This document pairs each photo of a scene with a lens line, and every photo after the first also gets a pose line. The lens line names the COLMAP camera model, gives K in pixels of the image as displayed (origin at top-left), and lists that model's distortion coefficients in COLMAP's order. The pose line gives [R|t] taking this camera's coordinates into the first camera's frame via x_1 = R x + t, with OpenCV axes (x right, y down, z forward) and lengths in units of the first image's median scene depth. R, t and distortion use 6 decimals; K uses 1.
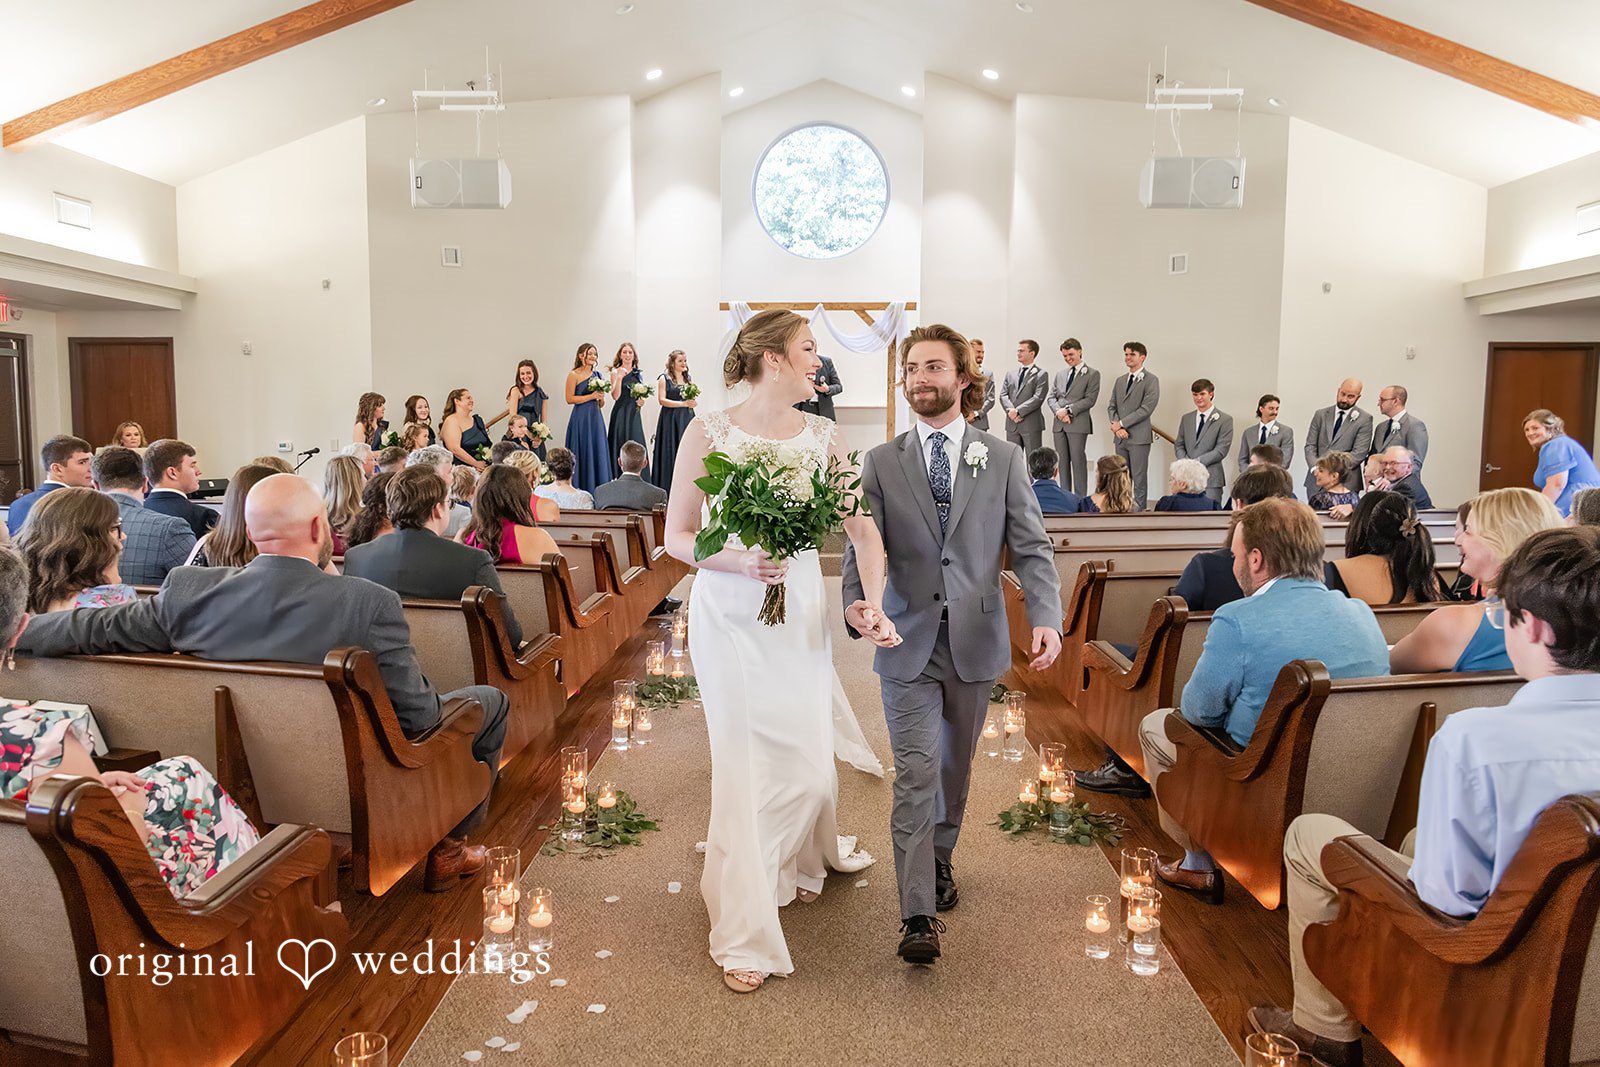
lens RADIAL K [[1216.6, 0, 800.0], [0, 1216.6, 533.5], [0, 0, 1]] dist [-0.034781, 0.000441]
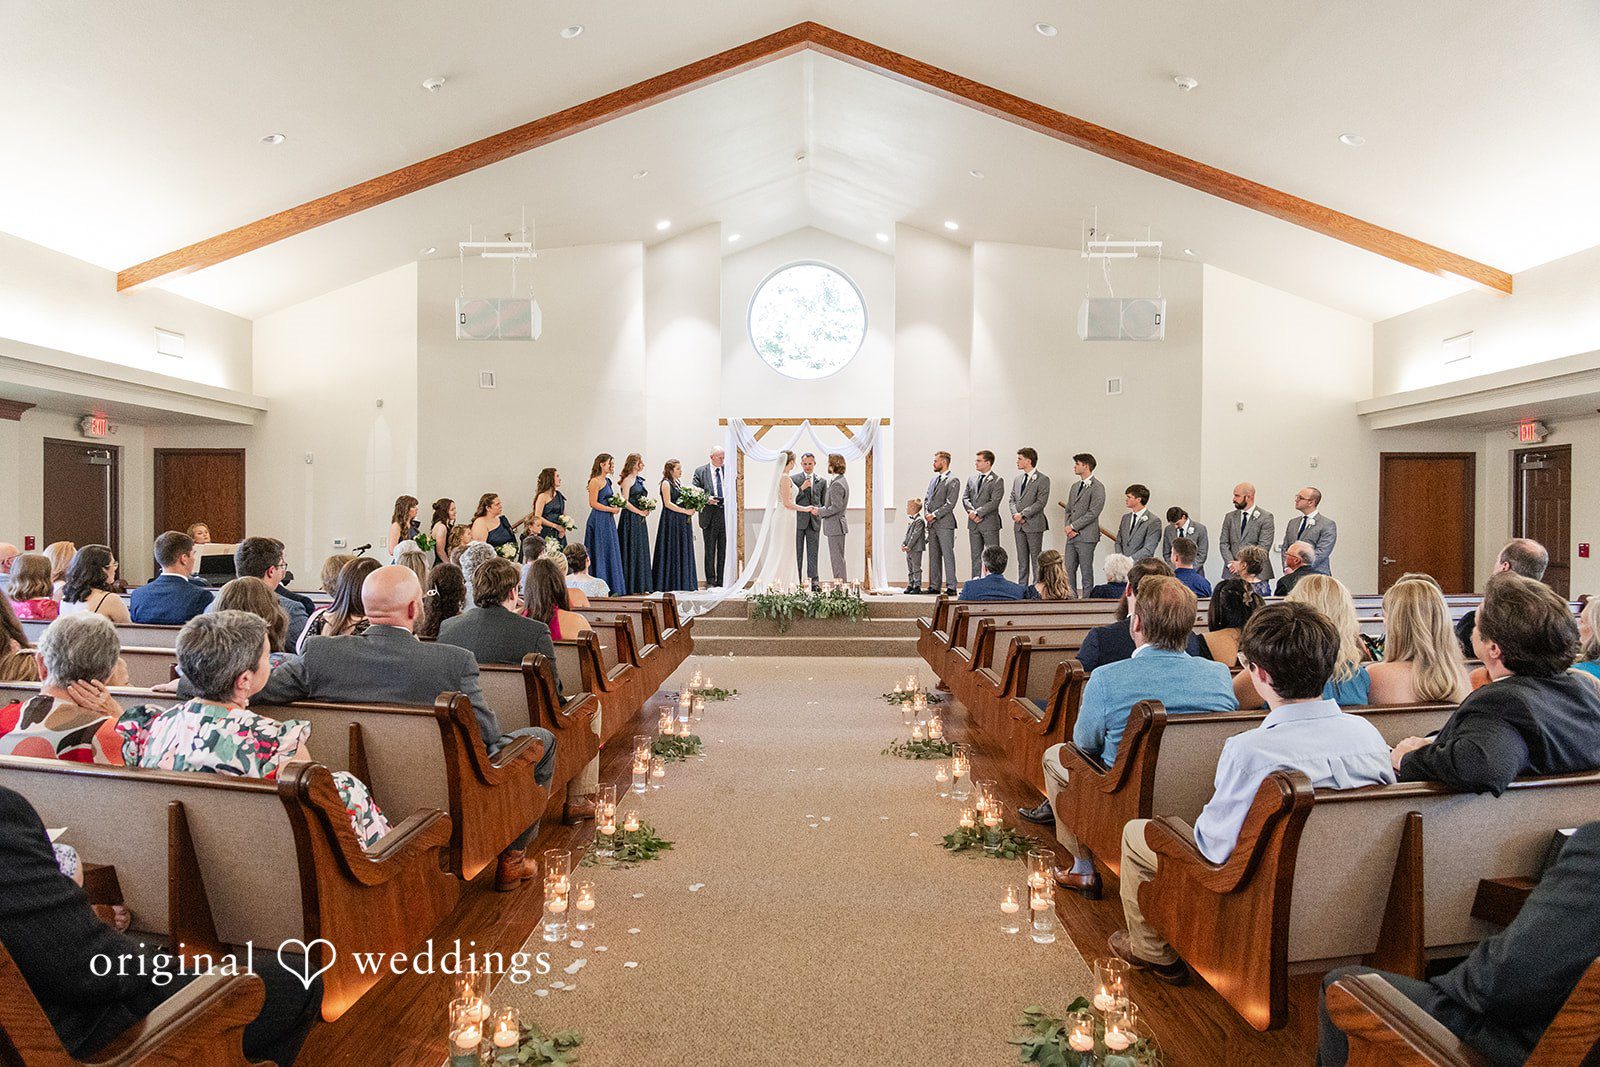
lens RADIAL K [[1216.6, 0, 800.0], [0, 1216.6, 533.5], [0, 0, 1]] dist [-0.034781, 0.000441]
pose [[0.999987, -0.000763, 0.005119, 0.006297], [0.001157, 0.997000, -0.077390, 0.010616], [-0.005045, 0.077395, 0.996988, -0.190558]]
